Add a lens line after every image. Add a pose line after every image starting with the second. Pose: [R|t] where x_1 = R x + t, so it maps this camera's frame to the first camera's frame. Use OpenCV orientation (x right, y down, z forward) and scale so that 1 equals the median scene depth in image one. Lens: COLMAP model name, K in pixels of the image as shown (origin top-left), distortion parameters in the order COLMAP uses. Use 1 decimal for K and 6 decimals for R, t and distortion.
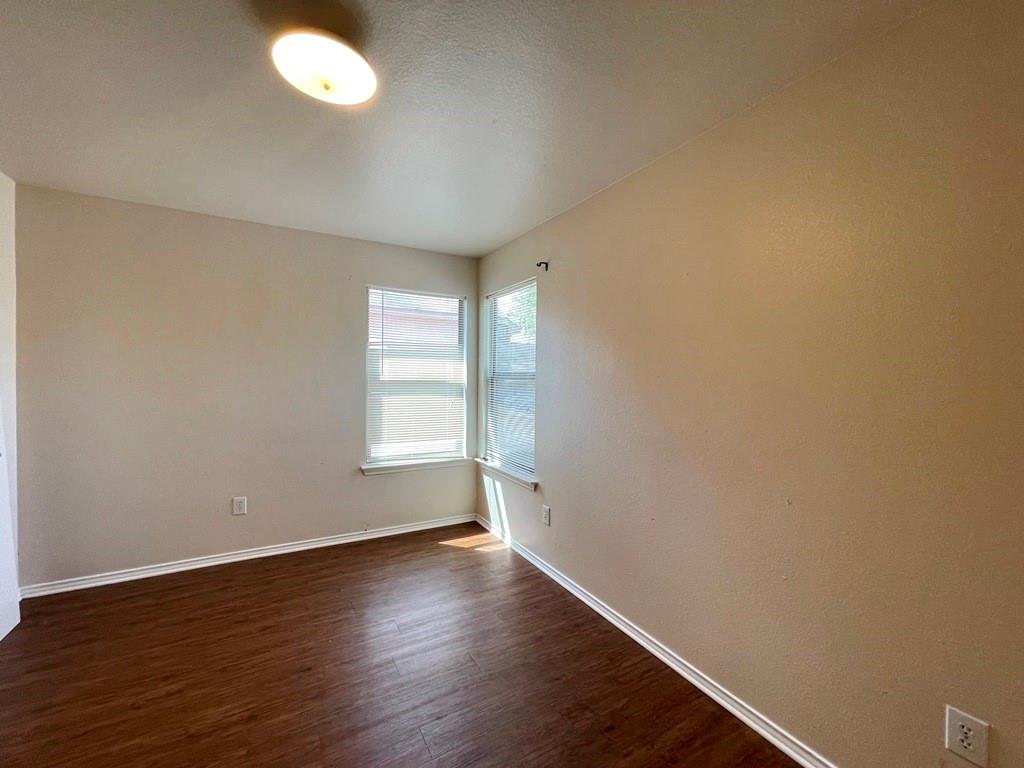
lens RADIAL K [[416.6, 0, 512.0], [0, 416.6, 384.0], [0, 0, 1]] dist [-0.004436, 0.000473]
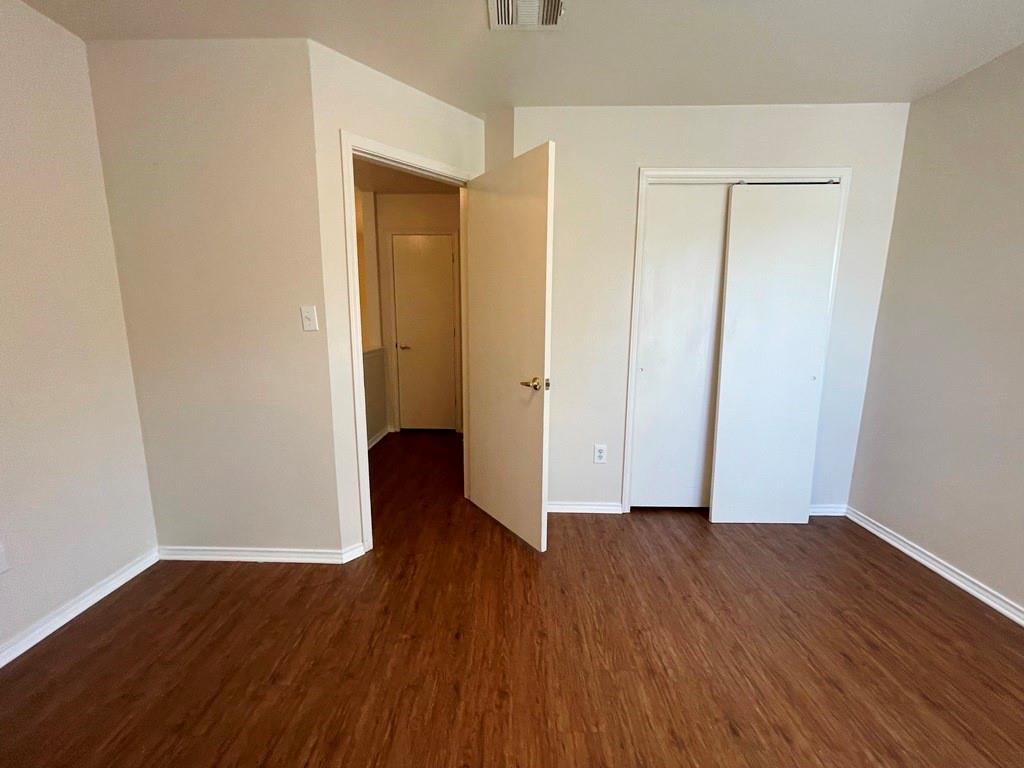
lens RADIAL K [[416.6, 0, 512.0], [0, 416.6, 384.0], [0, 0, 1]] dist [-0.004436, 0.000473]
pose [[-0.521723, 0.127856, -0.843480, 0.160545], [-0.029677, 0.985387, 0.167723, 0.019048], [0.852599, 0.112536, -0.510305, 0.786087]]
